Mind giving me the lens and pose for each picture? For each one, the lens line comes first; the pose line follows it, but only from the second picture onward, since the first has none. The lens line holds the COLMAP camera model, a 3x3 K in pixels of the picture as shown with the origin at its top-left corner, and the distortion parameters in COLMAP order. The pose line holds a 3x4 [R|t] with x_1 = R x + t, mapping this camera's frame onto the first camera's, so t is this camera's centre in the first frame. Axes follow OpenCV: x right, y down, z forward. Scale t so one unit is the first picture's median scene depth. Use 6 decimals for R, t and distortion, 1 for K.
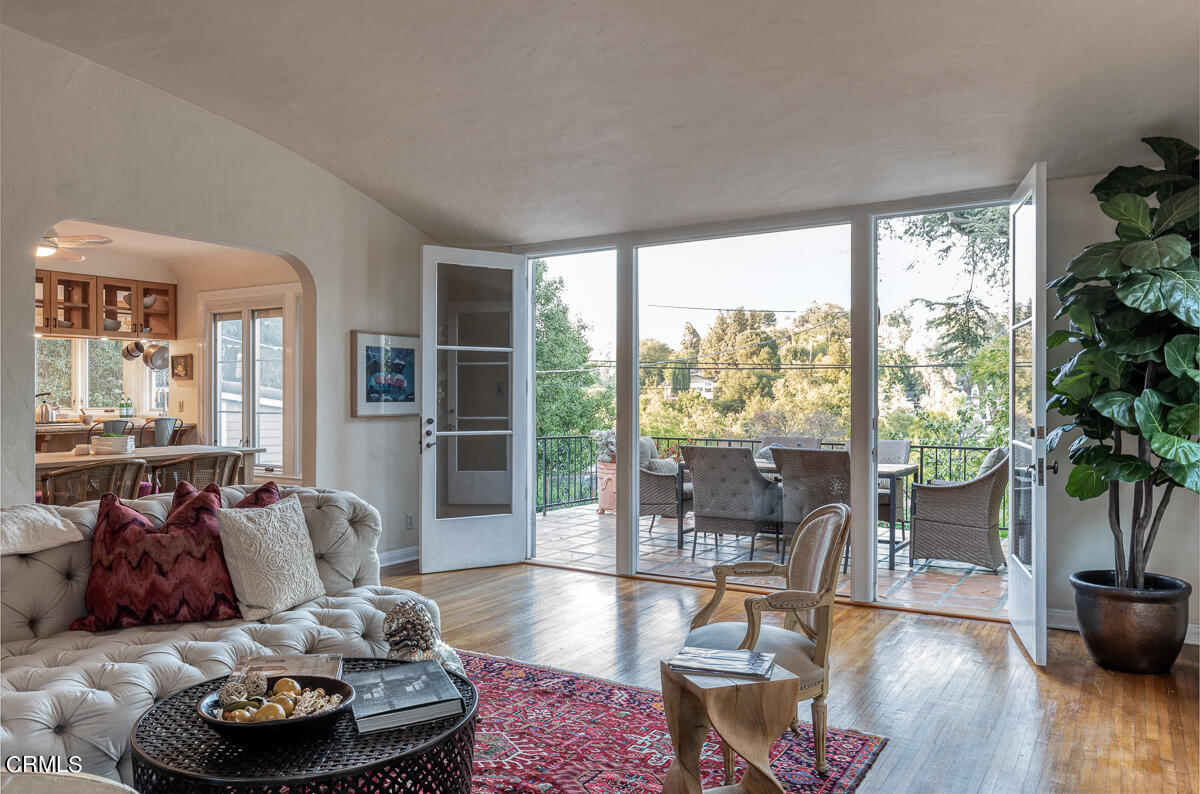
lens RADIAL K [[854.2, 0, 600.0], [0, 854.2, 397.0], [0, 0, 1]] dist [0.000016, 0.000410]
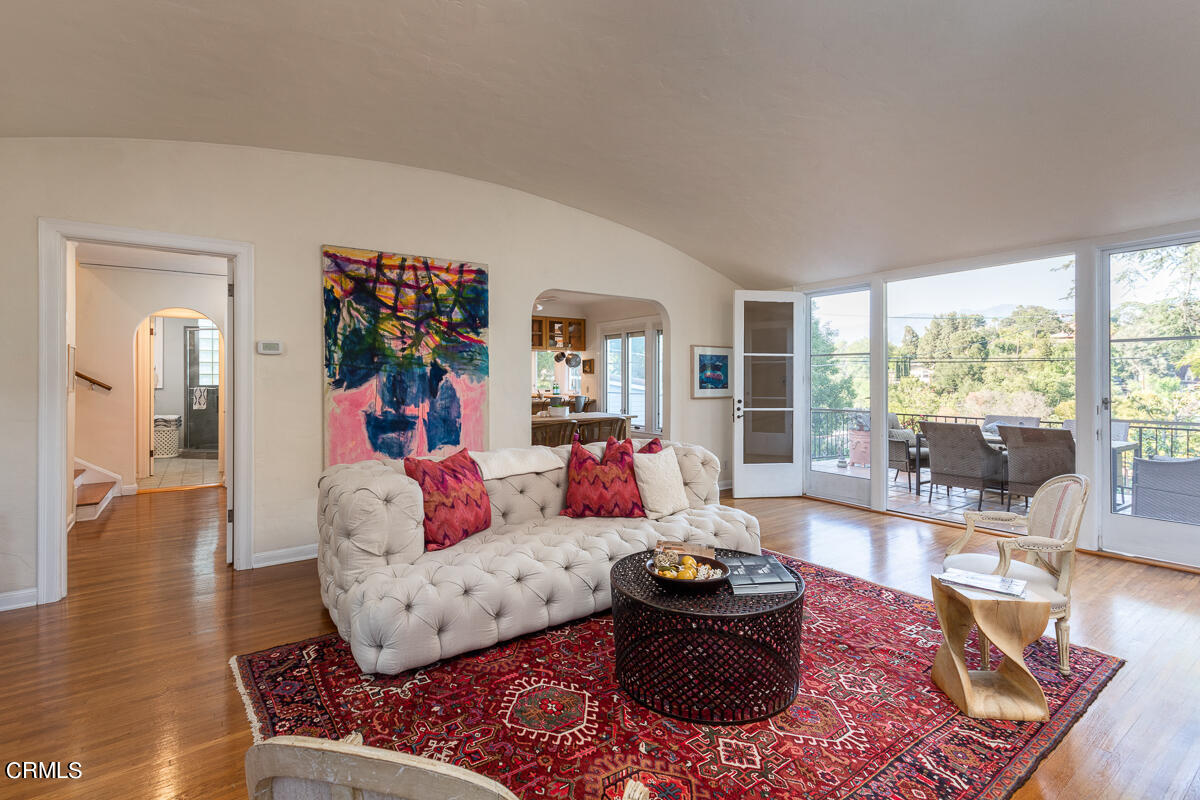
lens RADIAL K [[556.4, 0, 606.4], [0, 556.4, 376.4], [0, 0, 1]] dist [0.002619, -0.000579]
pose [[0.923410, -0.001379, -0.383813, -0.028865], [-0.001677, 0.999970, -0.007627, -0.008575], [0.383812, 0.007686, 0.923379, -0.035479]]
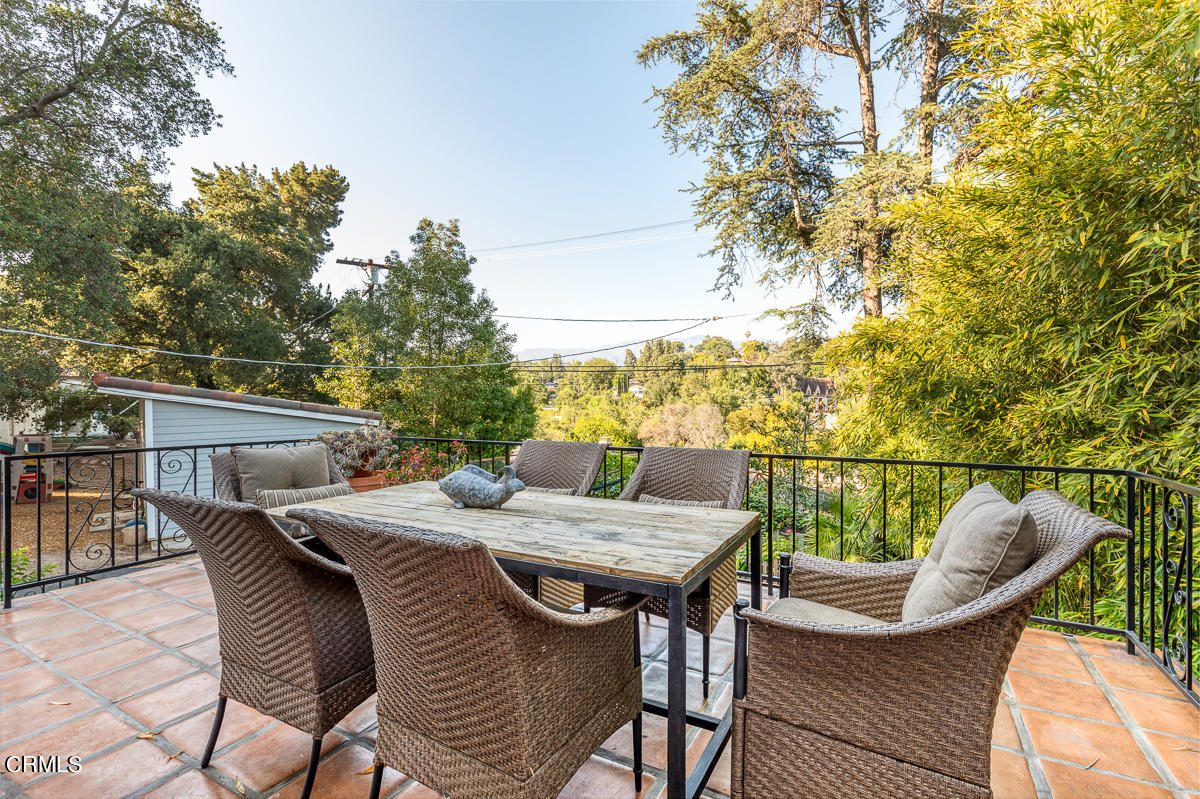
lens RADIAL K [[539.8, 0, 600.0], [0, 539.8, 399.5], [0, 0, 1]] dist [0.002192, -0.000022]
pose [[0.998917, -0.009274, 0.045585, 0.315721], [0.009113, 0.999951, 0.003740, 0.019226], [-0.045617, -0.003320, 0.998953, 0.828327]]
